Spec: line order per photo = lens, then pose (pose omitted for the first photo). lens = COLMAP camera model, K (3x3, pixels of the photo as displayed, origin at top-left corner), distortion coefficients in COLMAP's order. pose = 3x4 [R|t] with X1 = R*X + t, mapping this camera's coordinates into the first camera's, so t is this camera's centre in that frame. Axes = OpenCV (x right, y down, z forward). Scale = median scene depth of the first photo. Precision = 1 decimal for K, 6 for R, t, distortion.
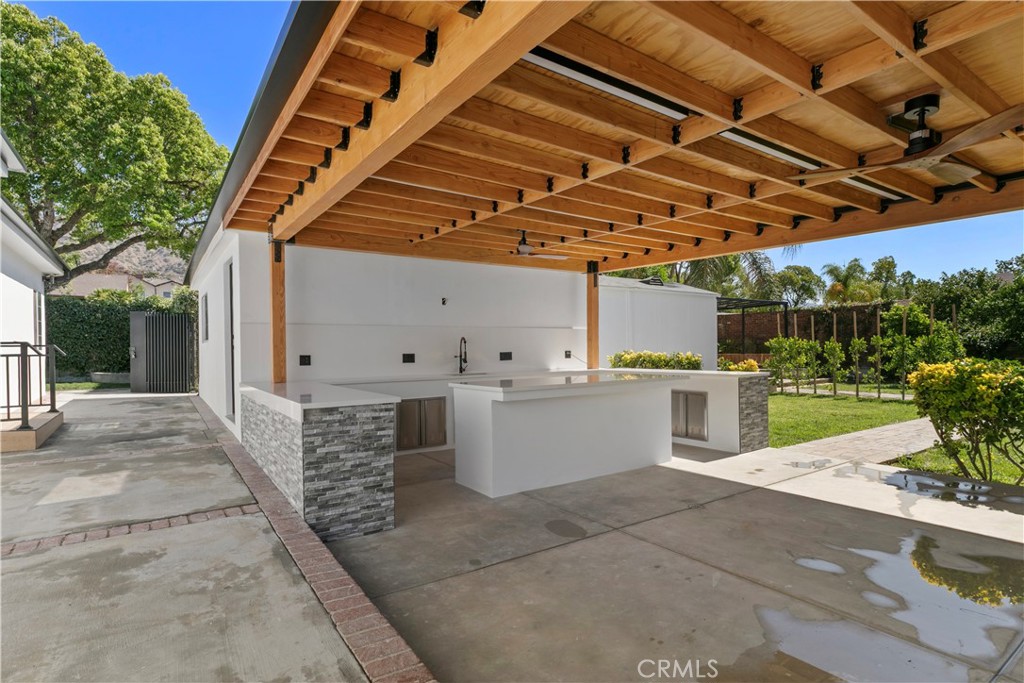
lens RADIAL K [[512.9, 0, 510.5], [0, 512.9, 346.8], [0, 0, 1]] dist [-0.000085, 0.000715]
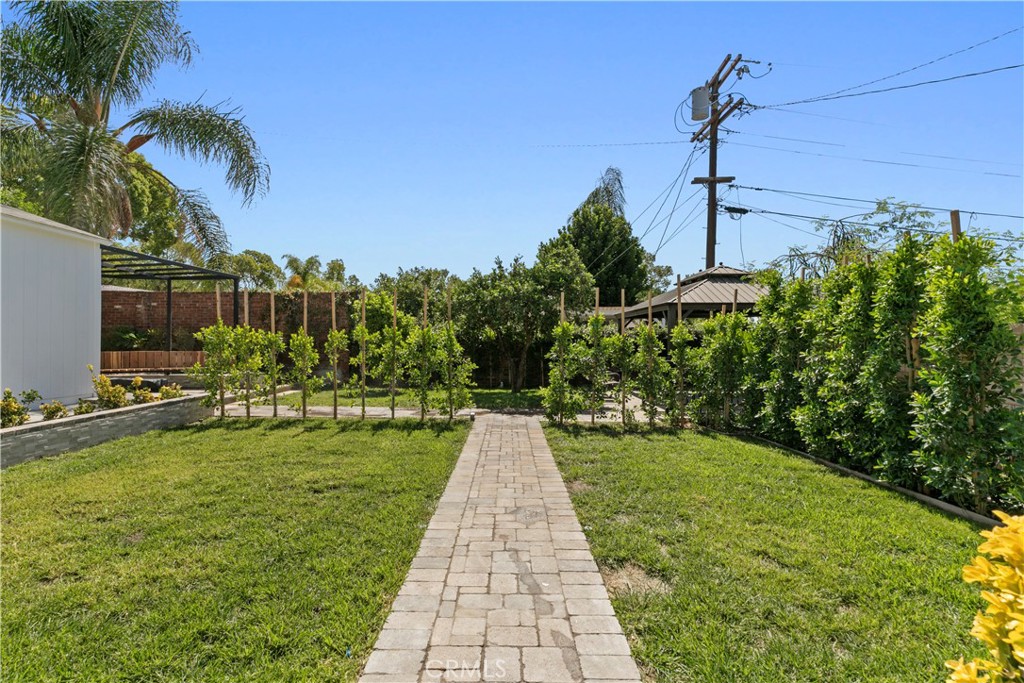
lens RADIAL K [[512.9, 0, 510.2], [0, 512.9, 342.8], [0, 0, 1]] dist [-0.000085, 0.000715]
pose [[0.566363, 0.012656, 0.824059, 0.224132], [-0.015446, 0.999869, -0.004740, -0.000534], [-0.824011, -0.010044, 0.566485, 0.383436]]
